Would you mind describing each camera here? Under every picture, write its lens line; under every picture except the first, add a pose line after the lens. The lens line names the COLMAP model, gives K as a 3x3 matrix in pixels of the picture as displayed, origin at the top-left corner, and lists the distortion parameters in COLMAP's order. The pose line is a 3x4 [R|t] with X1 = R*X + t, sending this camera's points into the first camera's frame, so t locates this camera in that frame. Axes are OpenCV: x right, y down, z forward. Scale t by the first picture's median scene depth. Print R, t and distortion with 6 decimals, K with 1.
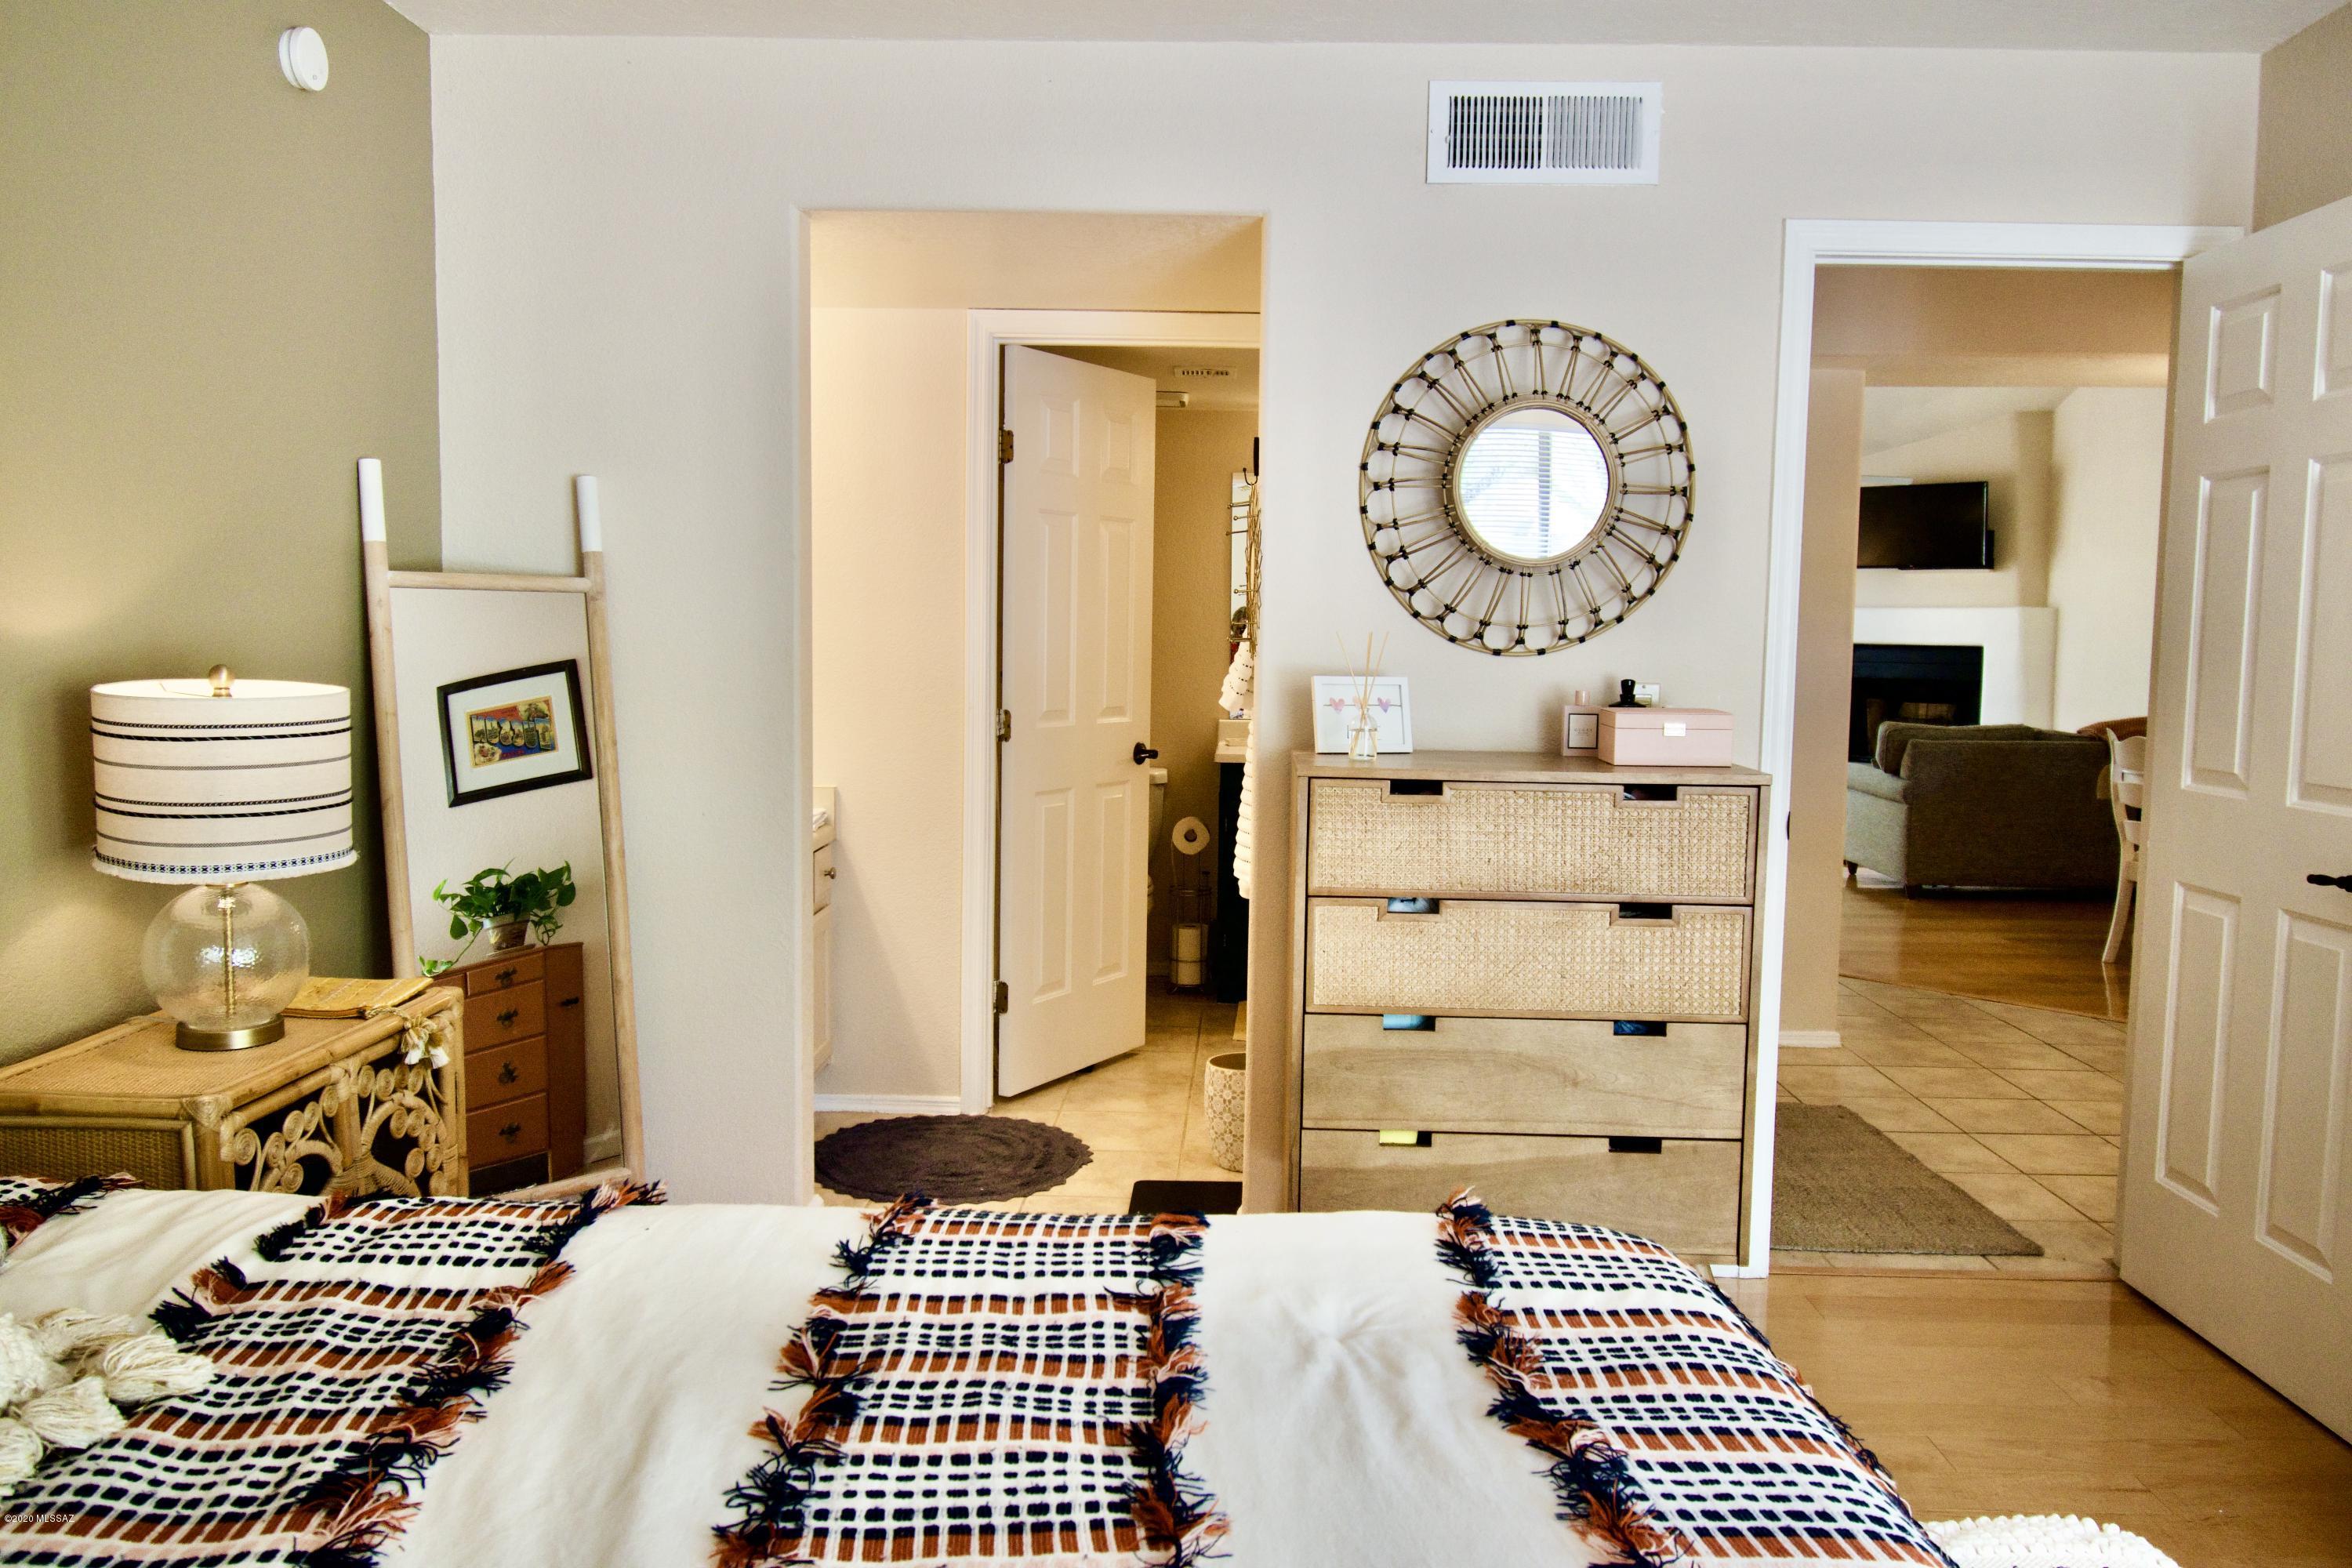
lens RADIAL K [[1704.8, 0, 1190.9], [0, 1704.8, 773.3], [0, 0, 1]] dist [0.010205, -0.029748]
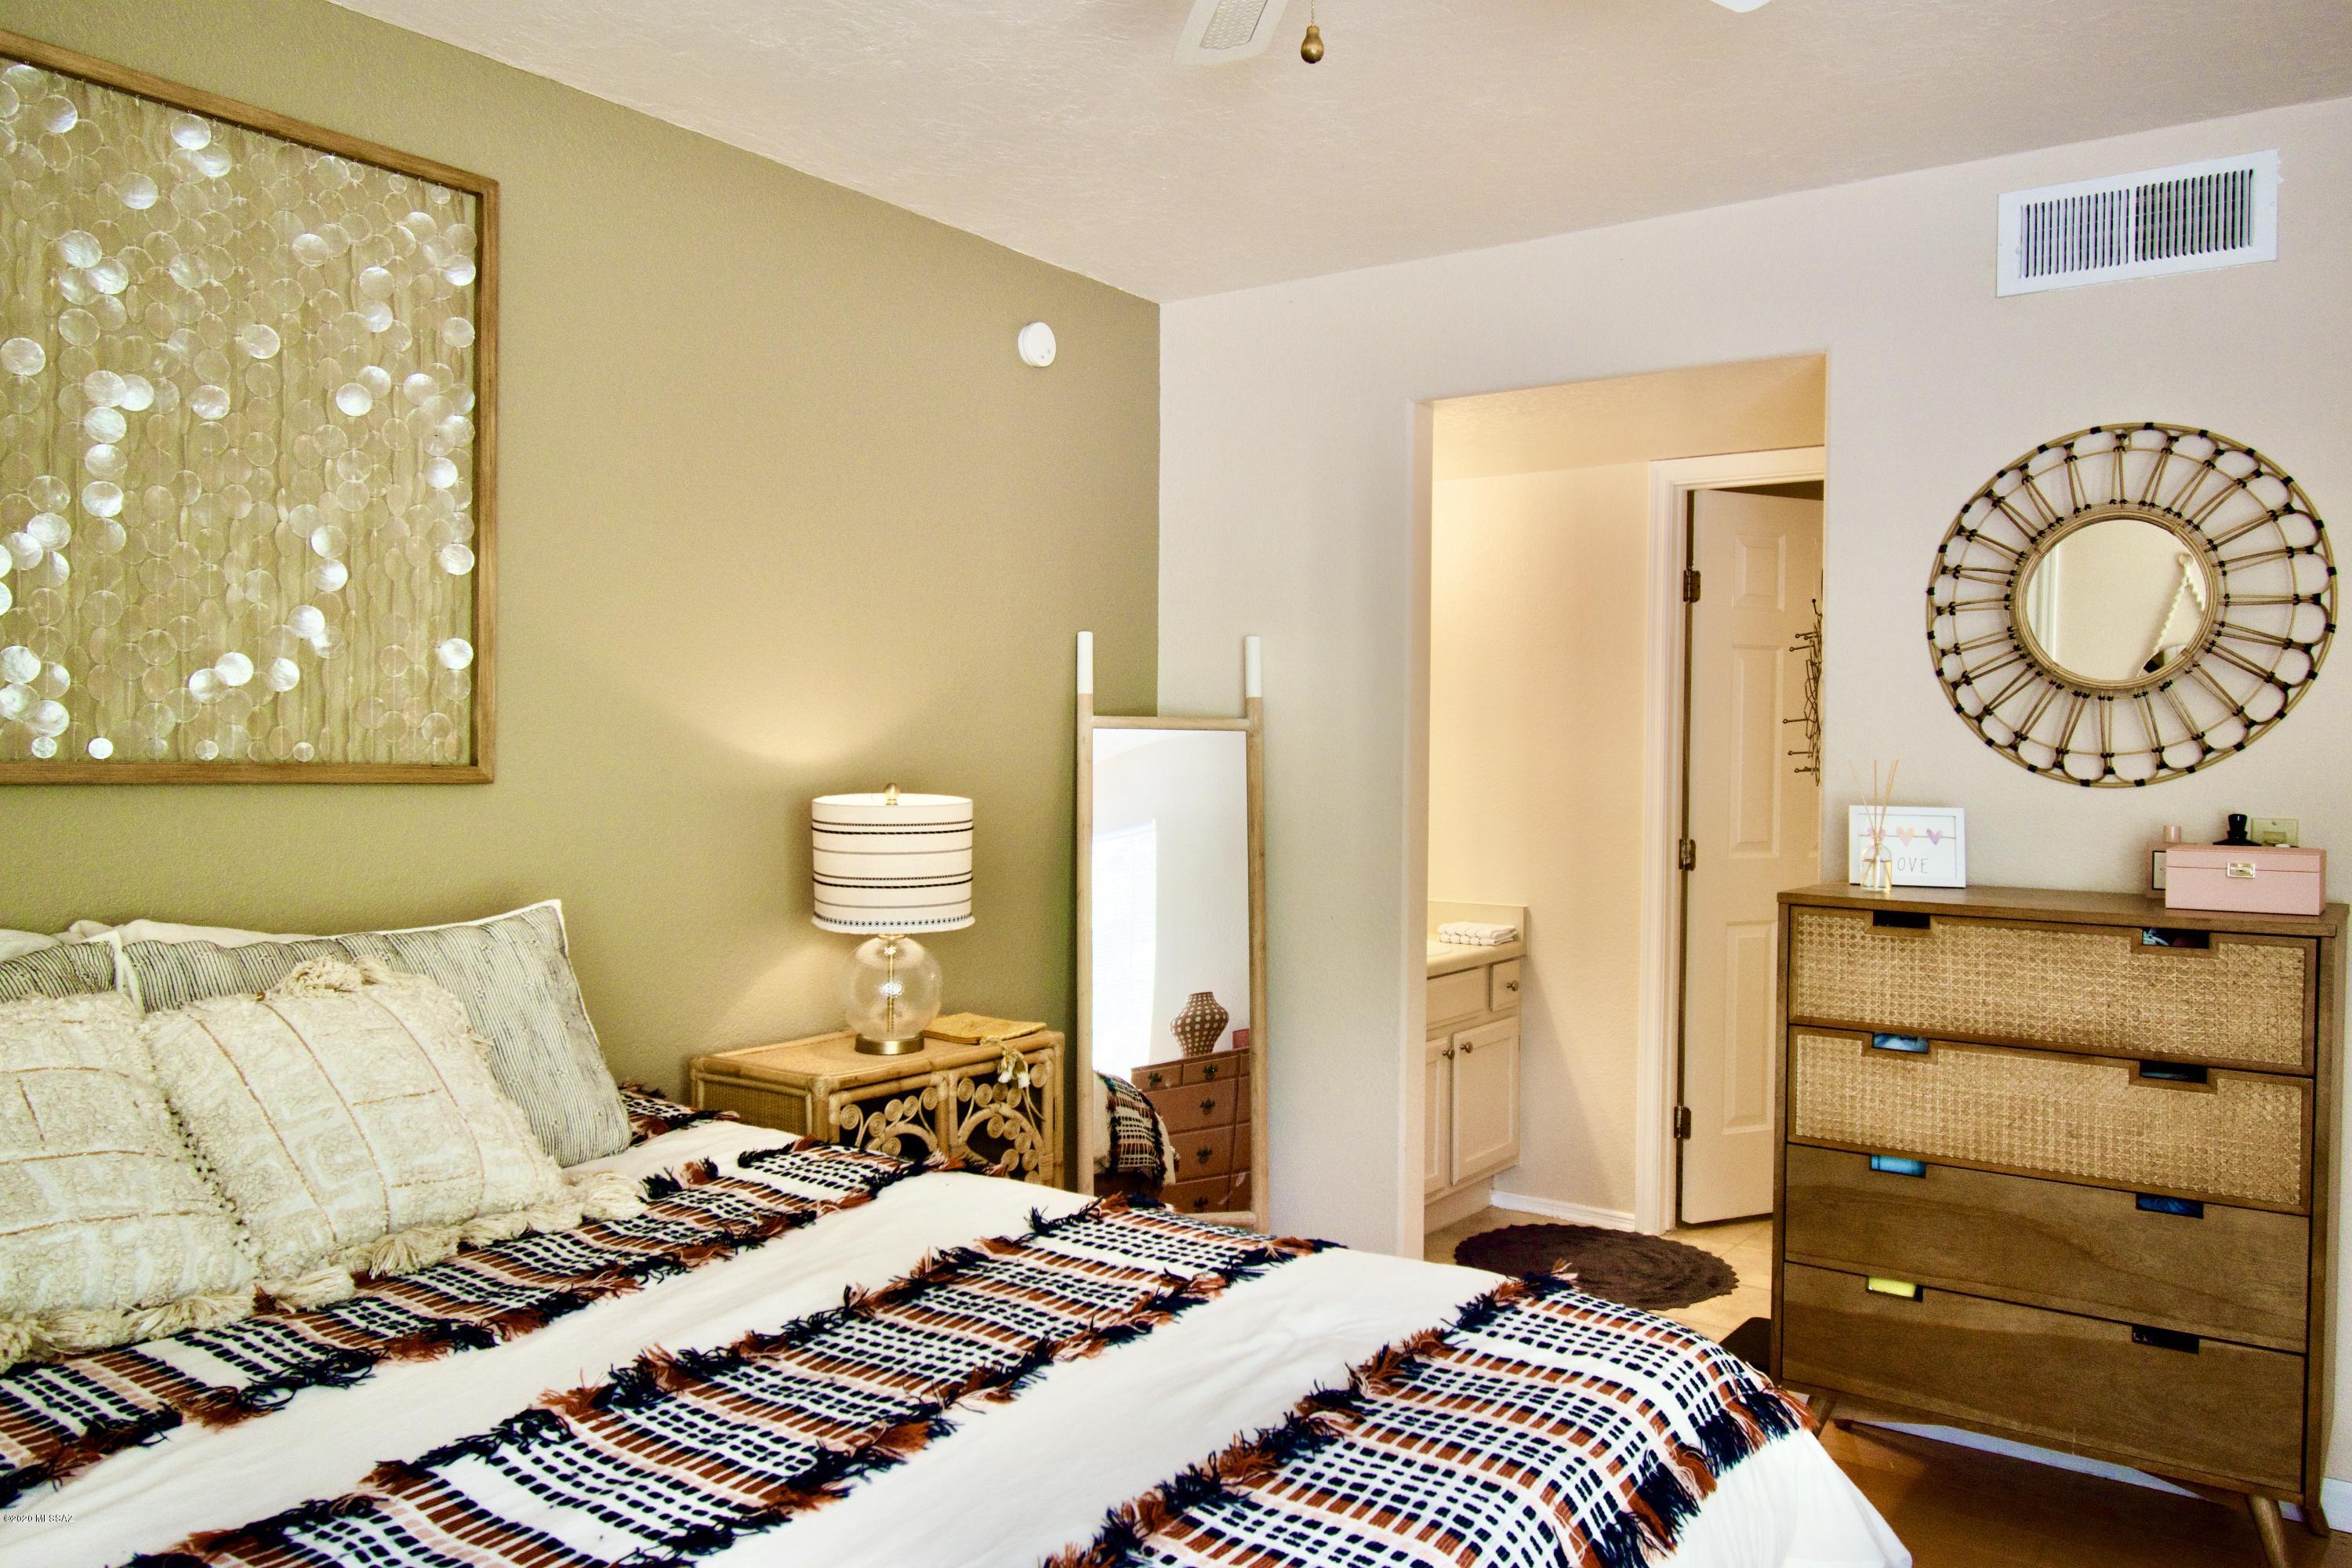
lens RADIAL K [[1704.8, 0, 1183.2], [0, 1704.8, 776.6], [0, 0, 1]] dist [0.010205, -0.029748]
pose [[0.825675, 0.002608, -0.564140, 0.428134], [-0.047299, 0.996789, -0.064618, 0.011400], [0.562160, 0.080036, 0.823147, -0.042177]]
